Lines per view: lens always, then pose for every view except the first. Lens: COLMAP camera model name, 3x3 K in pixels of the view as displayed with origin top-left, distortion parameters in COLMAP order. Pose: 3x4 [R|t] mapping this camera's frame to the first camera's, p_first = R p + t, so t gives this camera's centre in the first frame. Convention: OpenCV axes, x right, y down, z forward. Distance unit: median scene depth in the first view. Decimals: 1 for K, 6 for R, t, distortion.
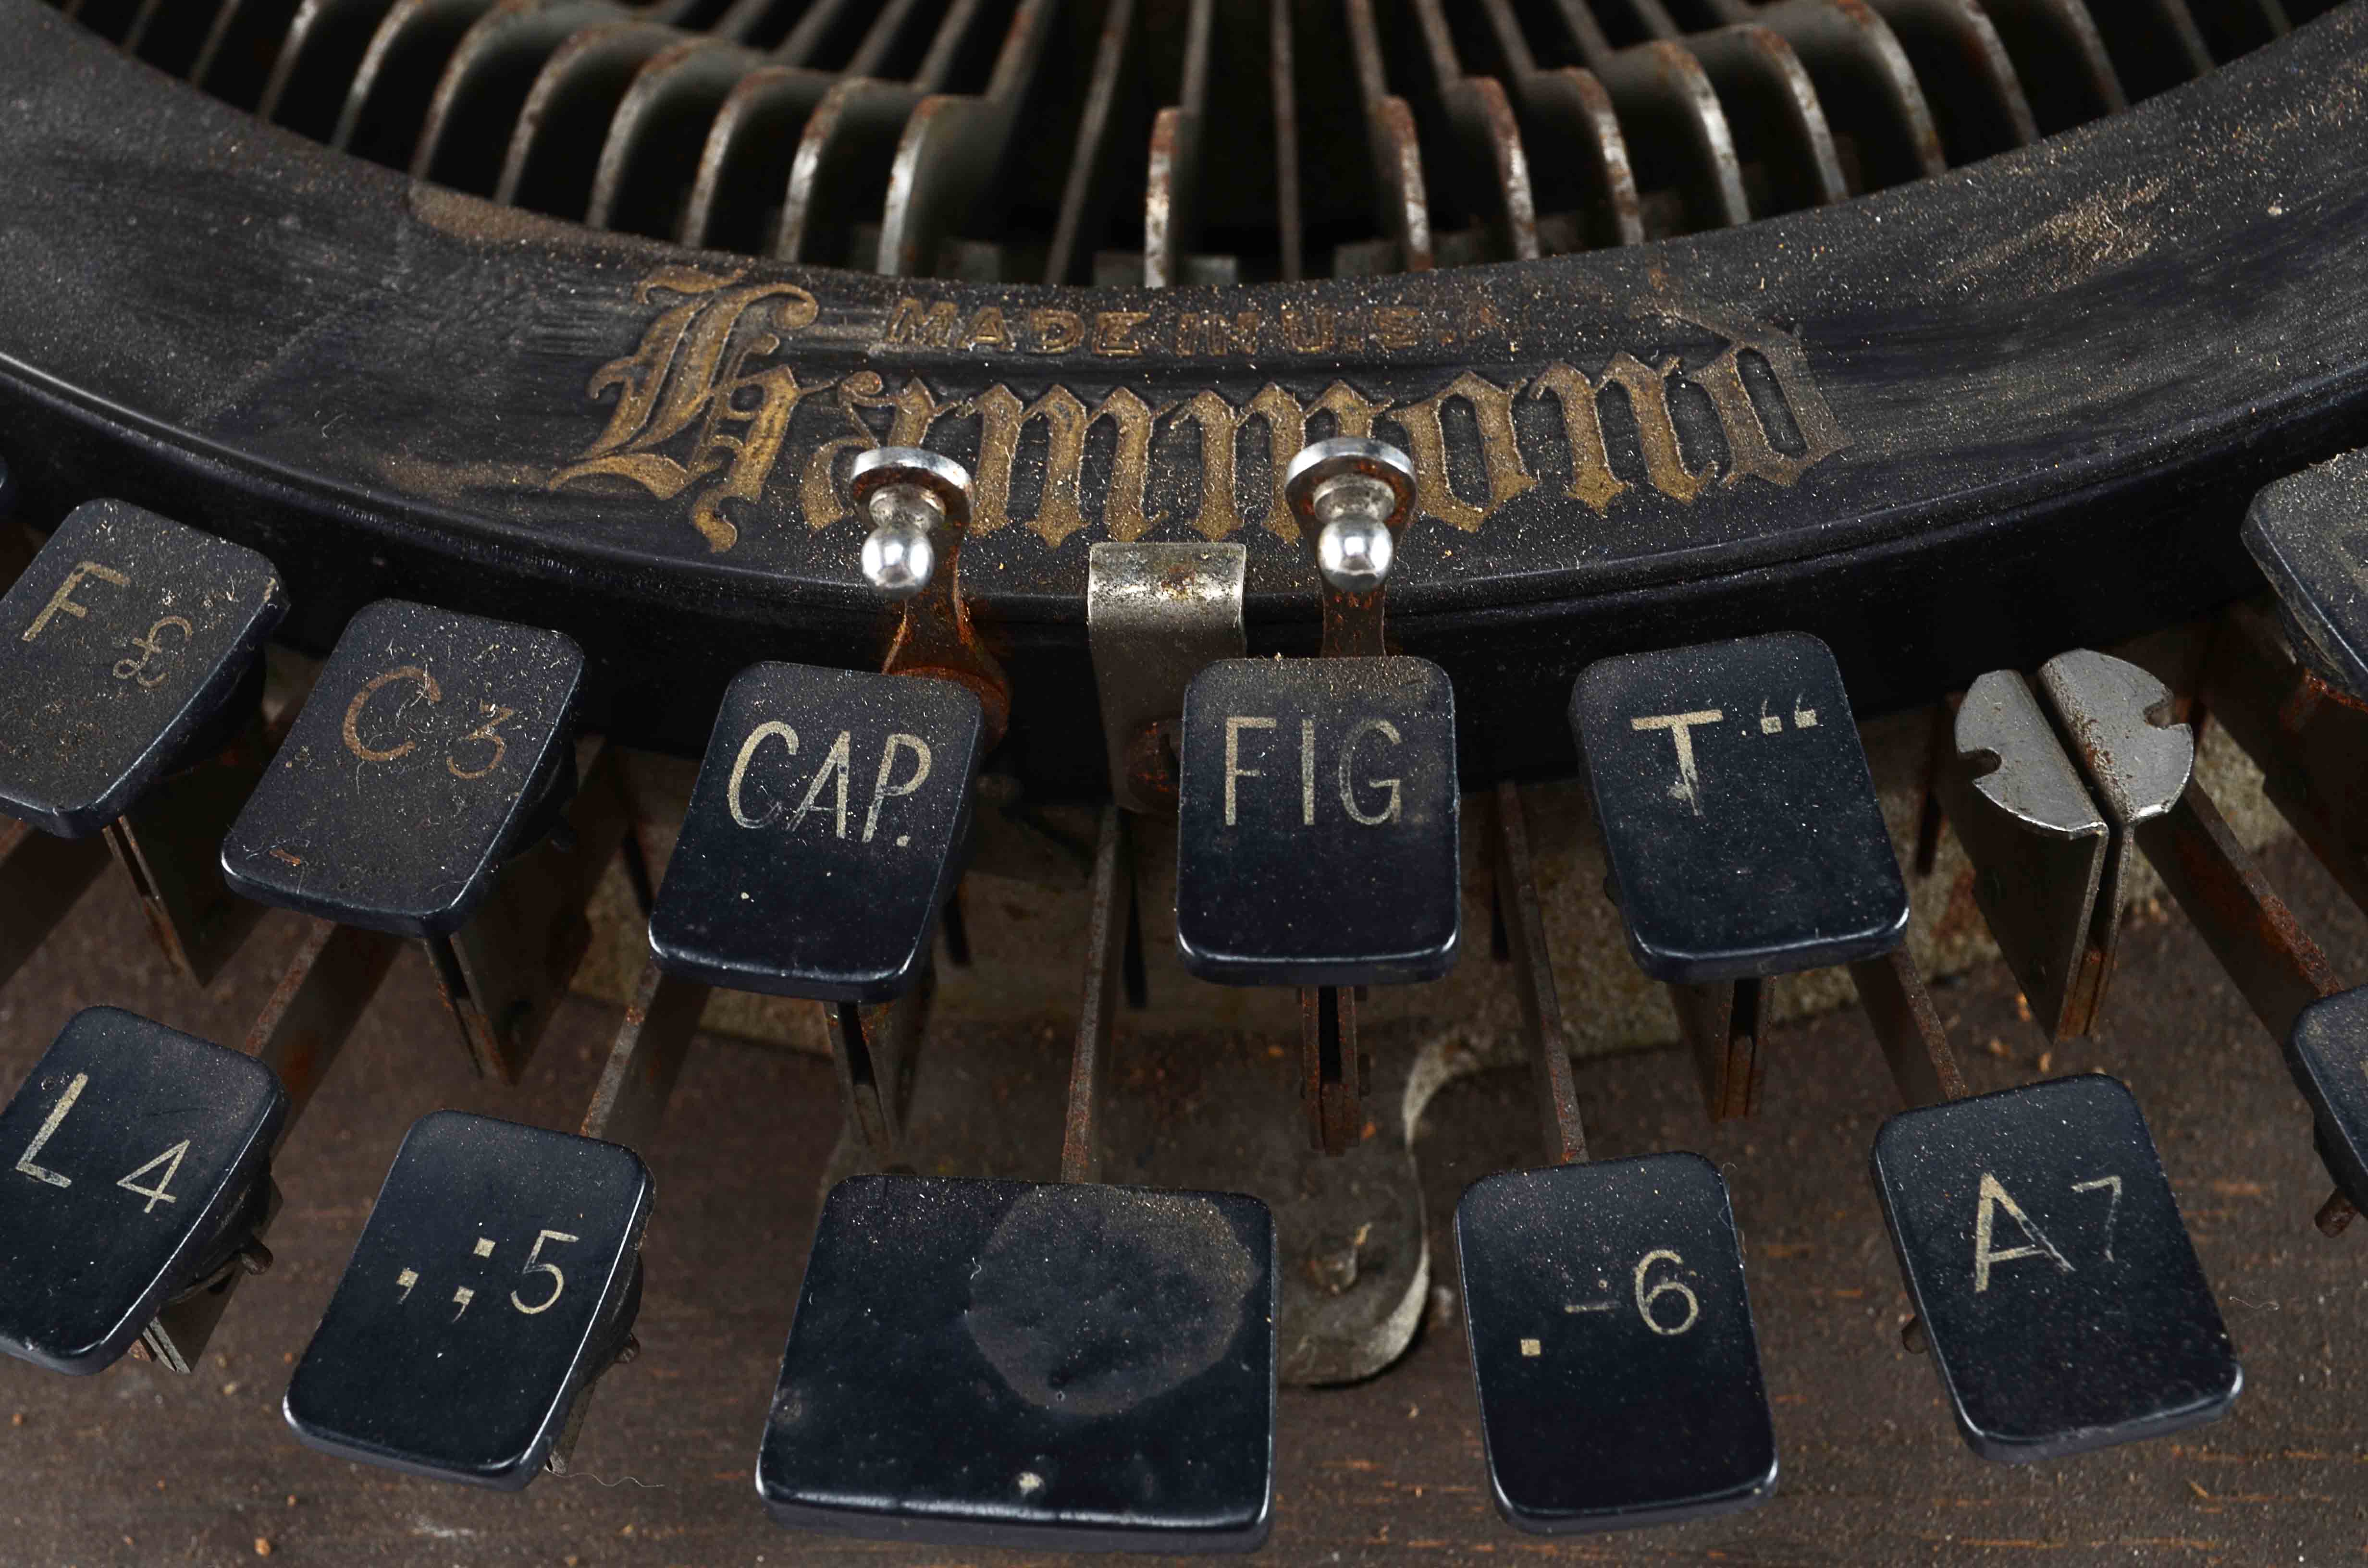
lens RADIAL K [[3496.0, 0, 1194.9], [0, 3496.0, 799.0], [0, 0, 1]] dist [-0.011890, 0.000000]
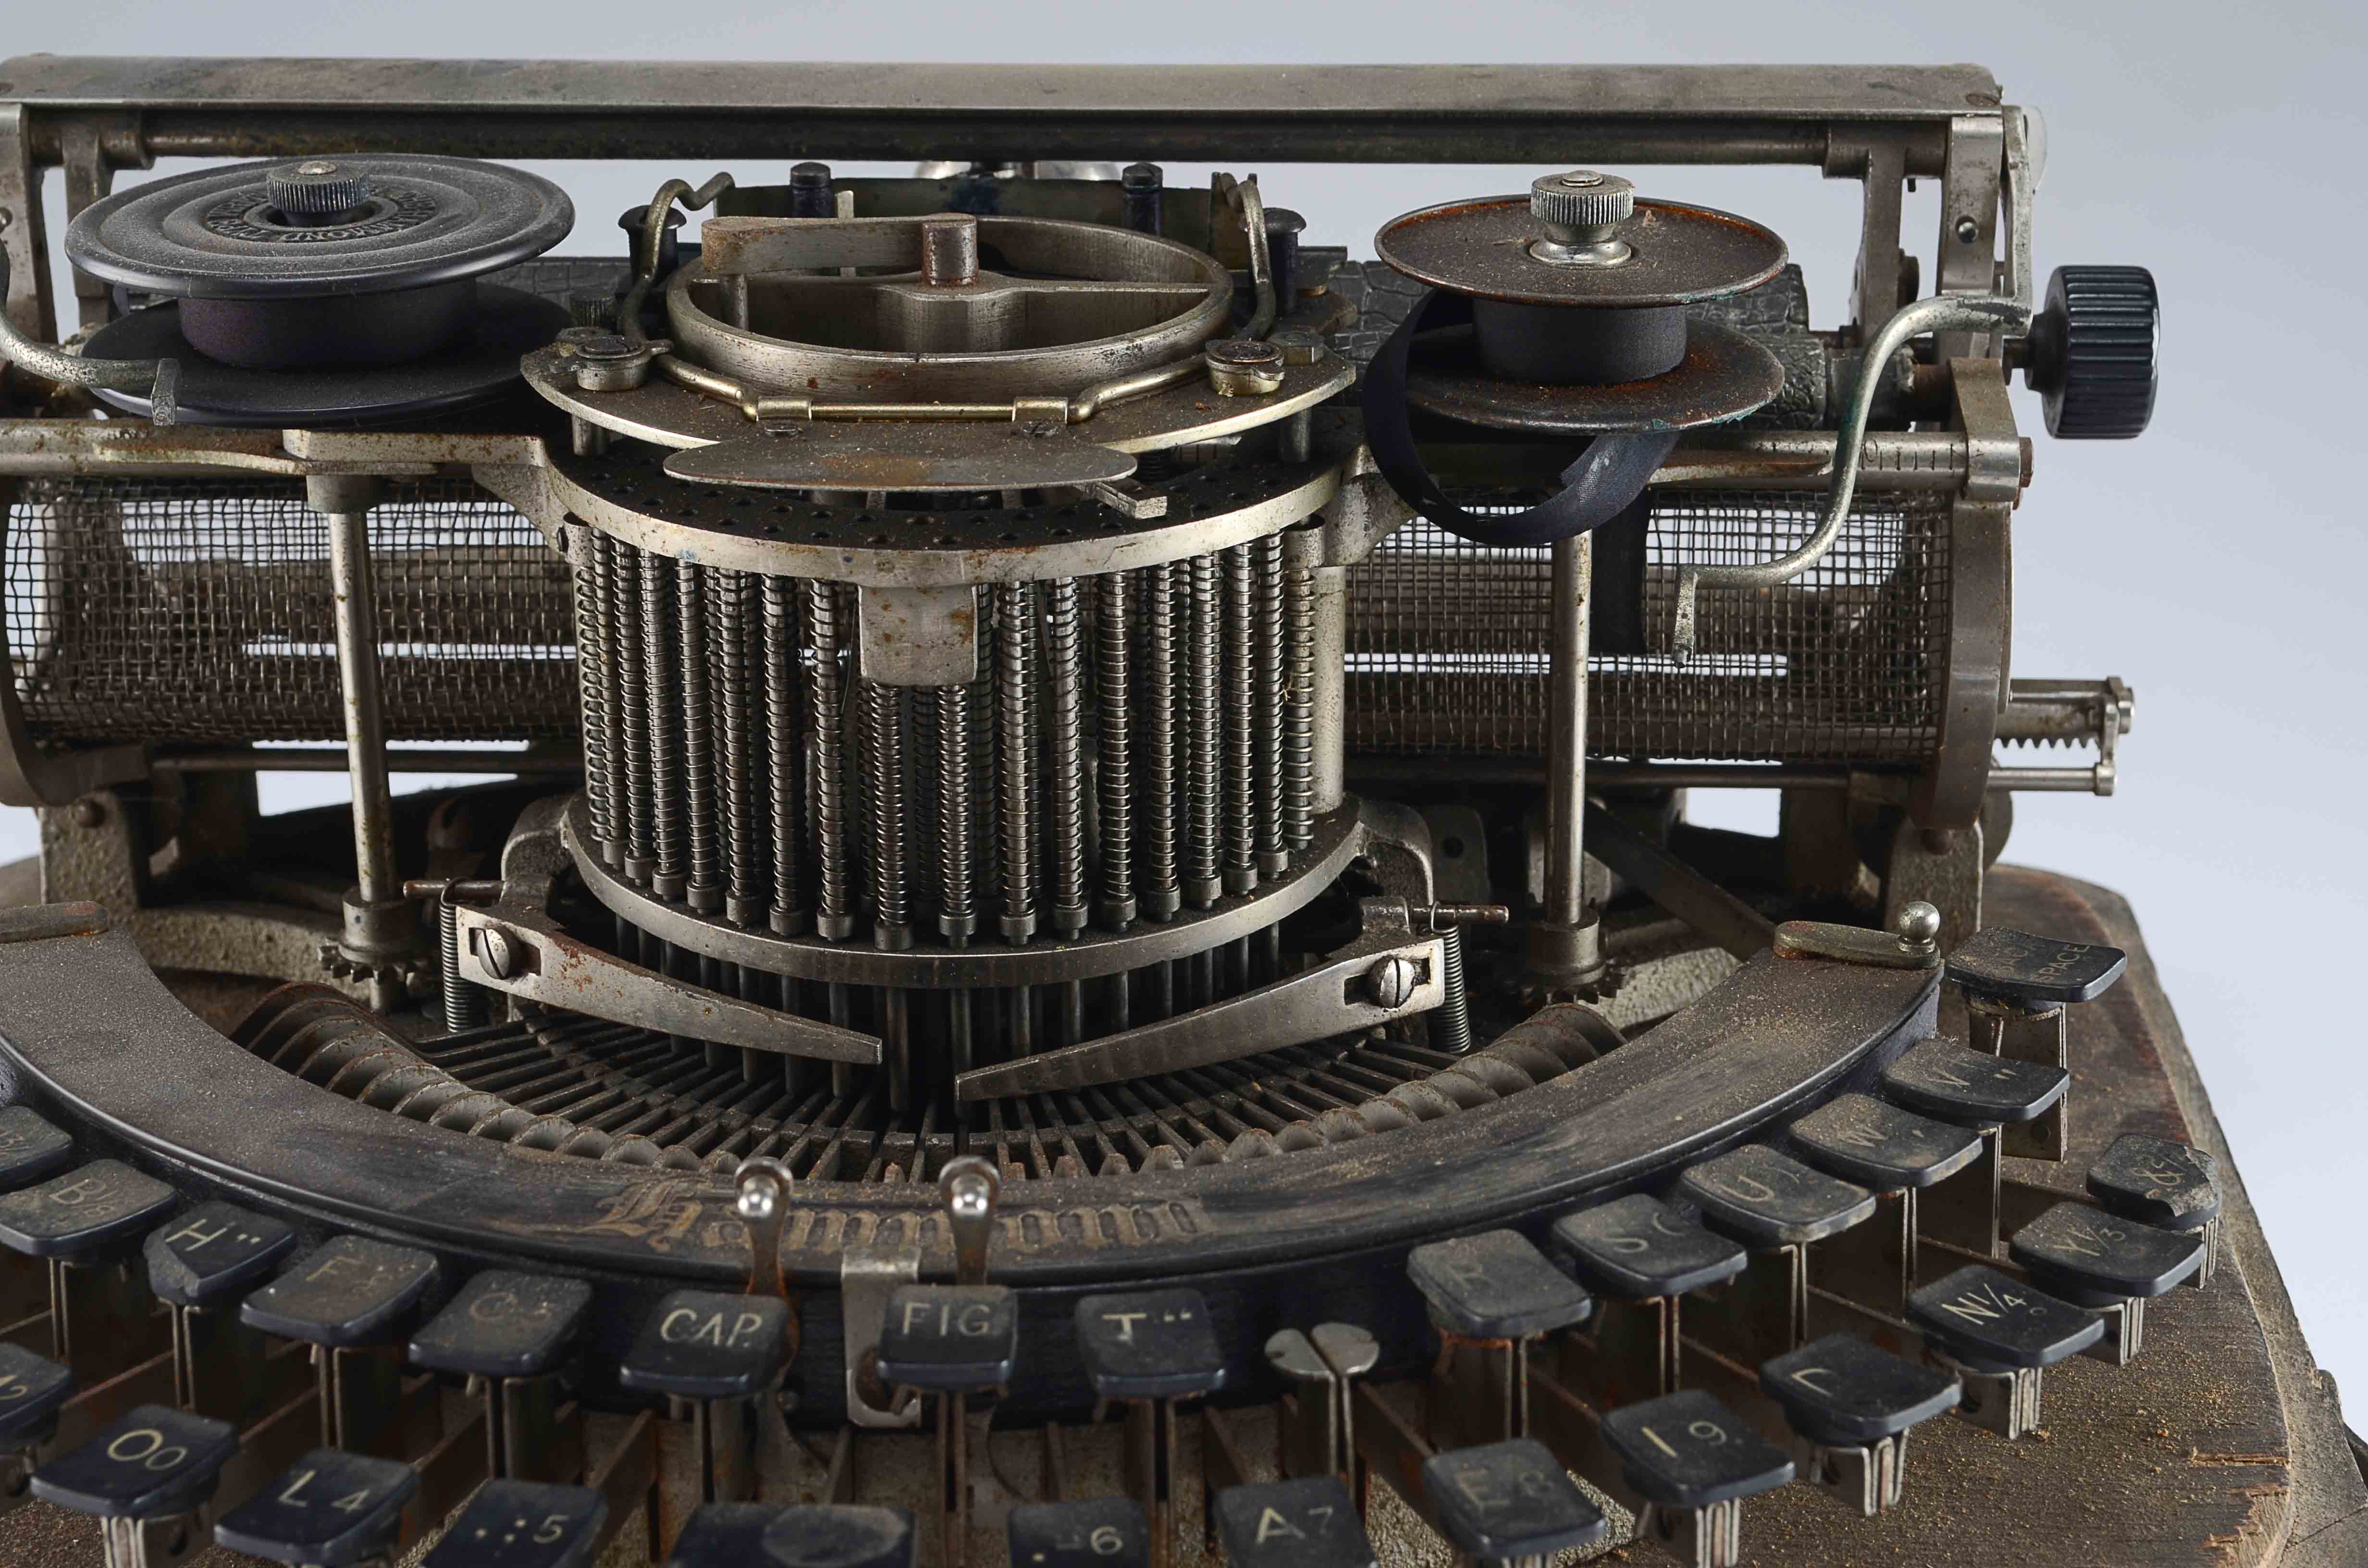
lens RADIAL K [[4340.4, 0, 1180.7], [0, 4340.4, 776.5], [0, 0, 1]] dist [0.043104, 0.000000]
pose [[0.998251, 0.046497, 0.036512, 0.060068], [-0.018046, 0.827774, -0.560771, 1.112980], [-0.056298, 0.559131, 0.827165, -1.260893]]
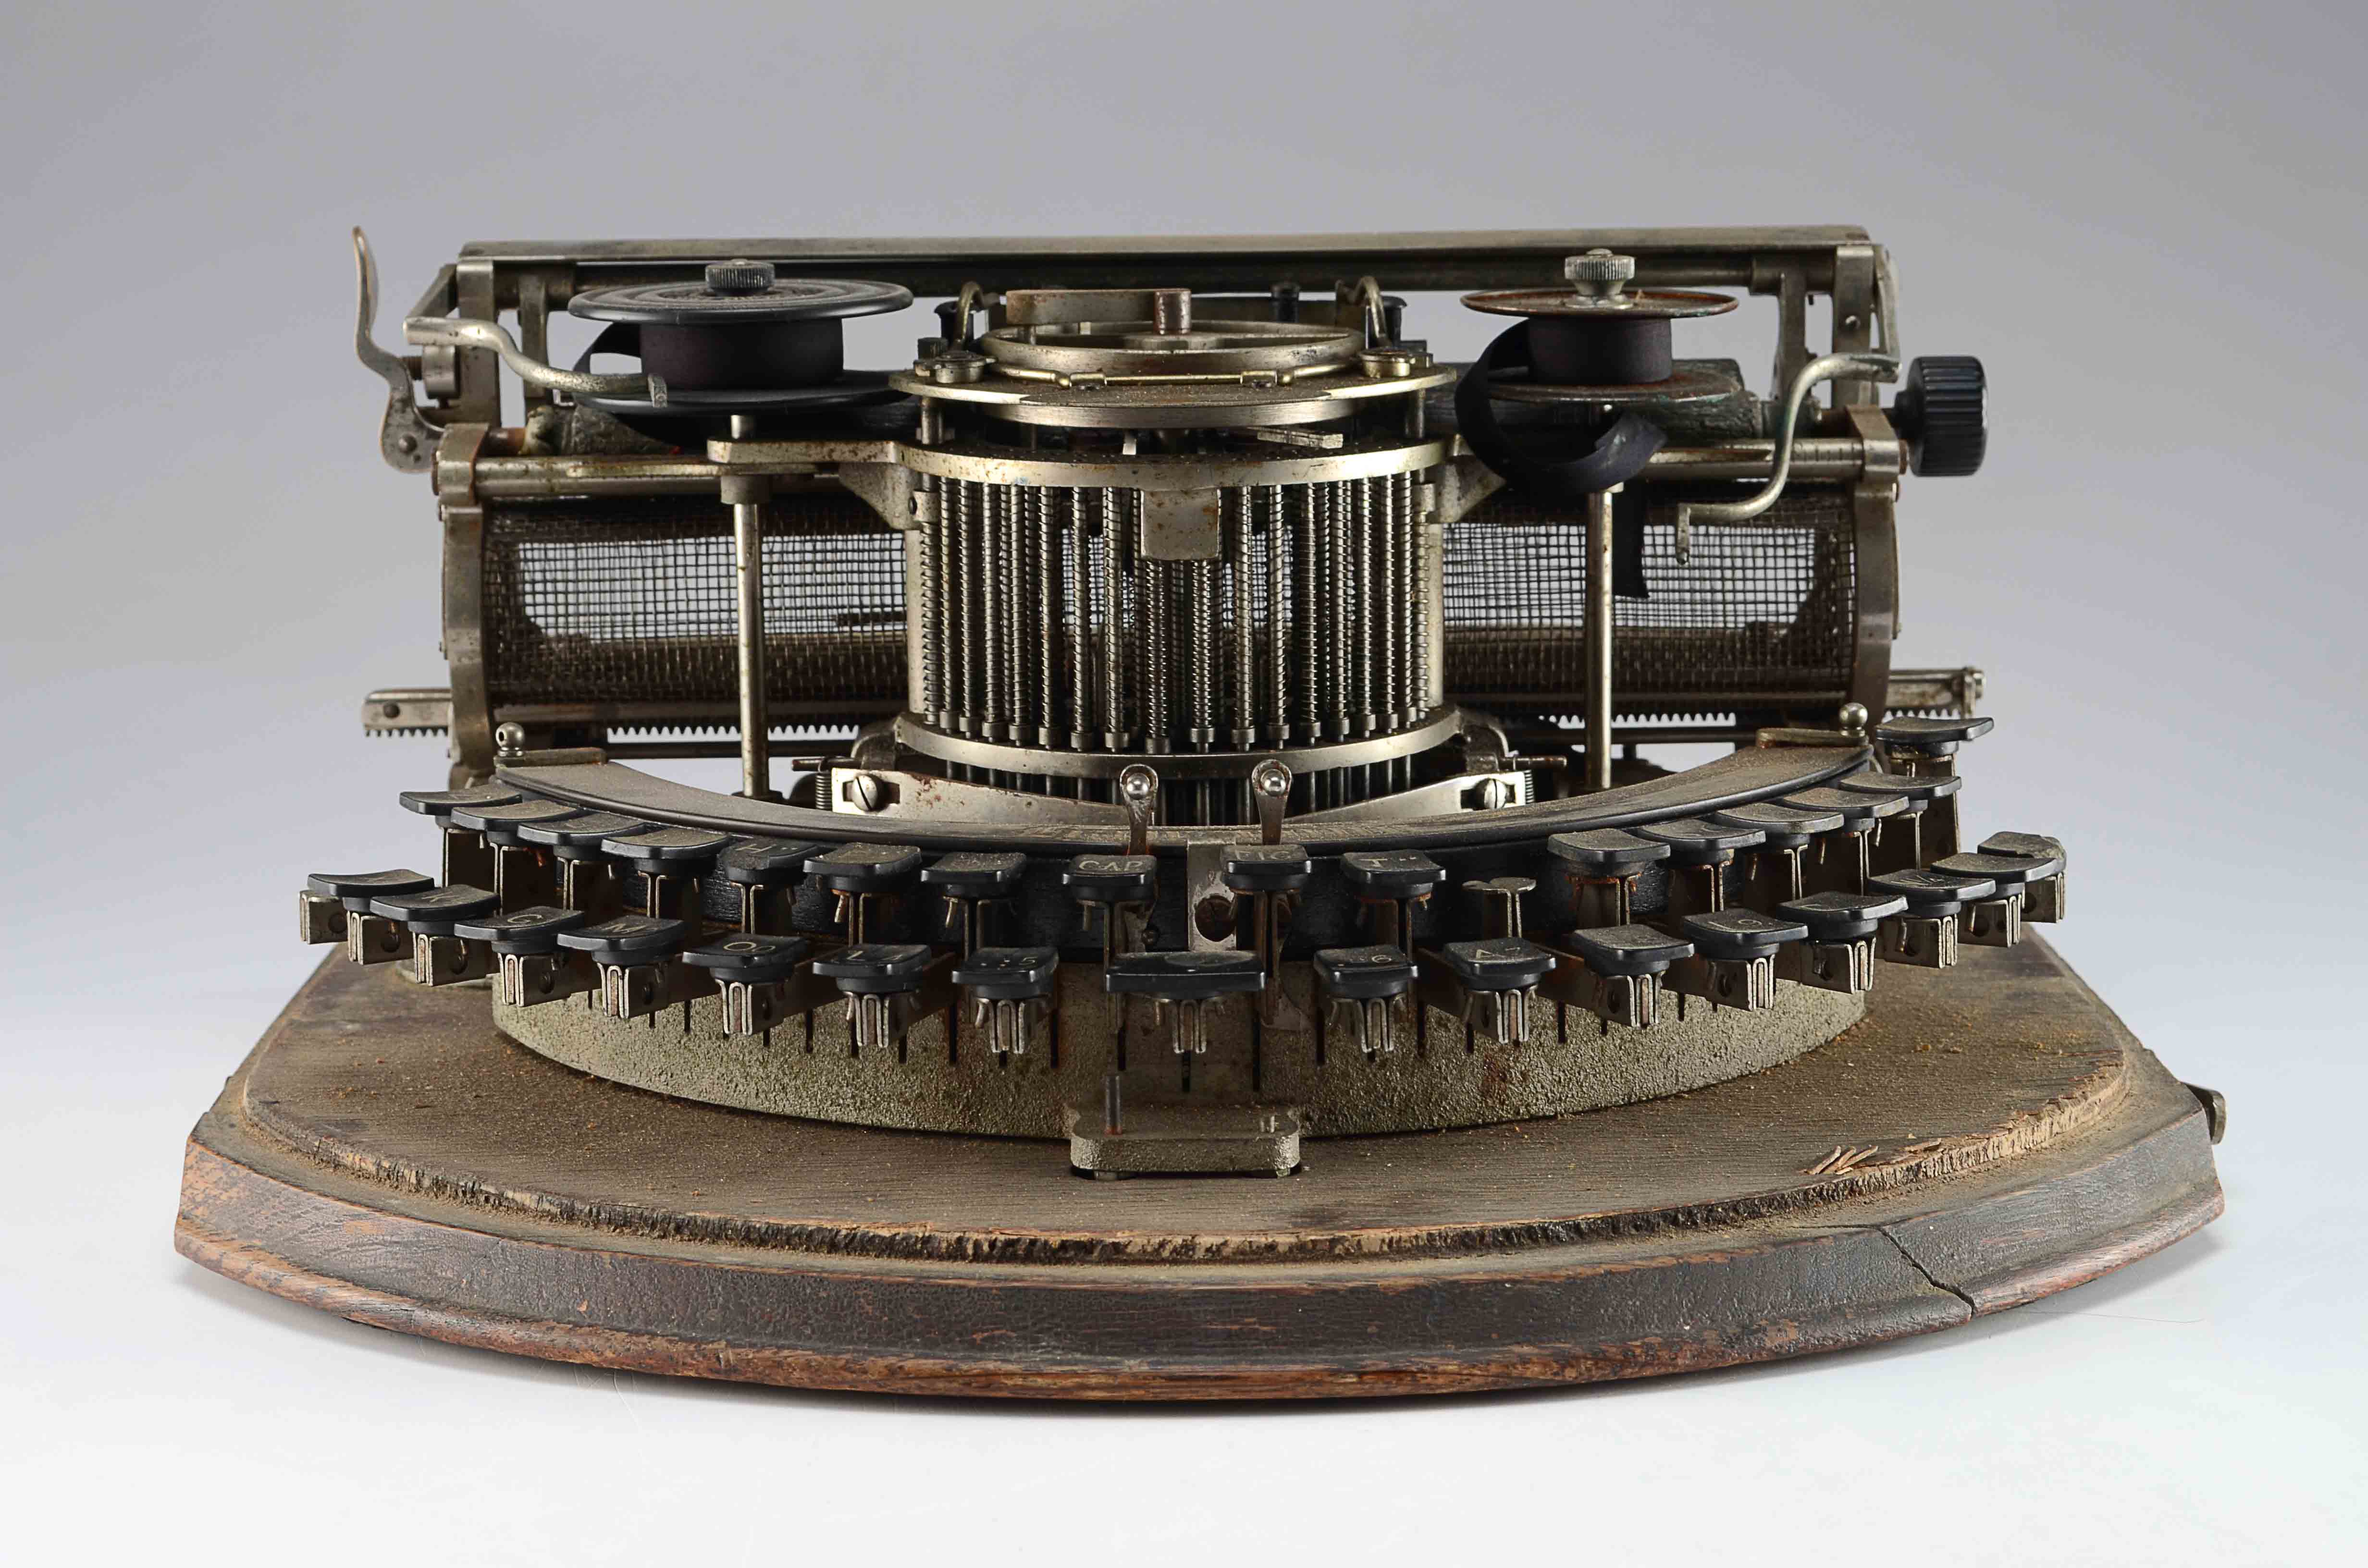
lens RADIAL K [[4840.0, 0, 1179.8], [0, 4840.0, 788.9], [0, 0, 1]] dist [0.067999, 0.000000]
pose [[0.995232, 0.036175, 0.090579, -0.393298], [0.039663, 0.698317, -0.714688, 2.856954], [-0.089107, 0.714874, 0.693553, -1.984193]]
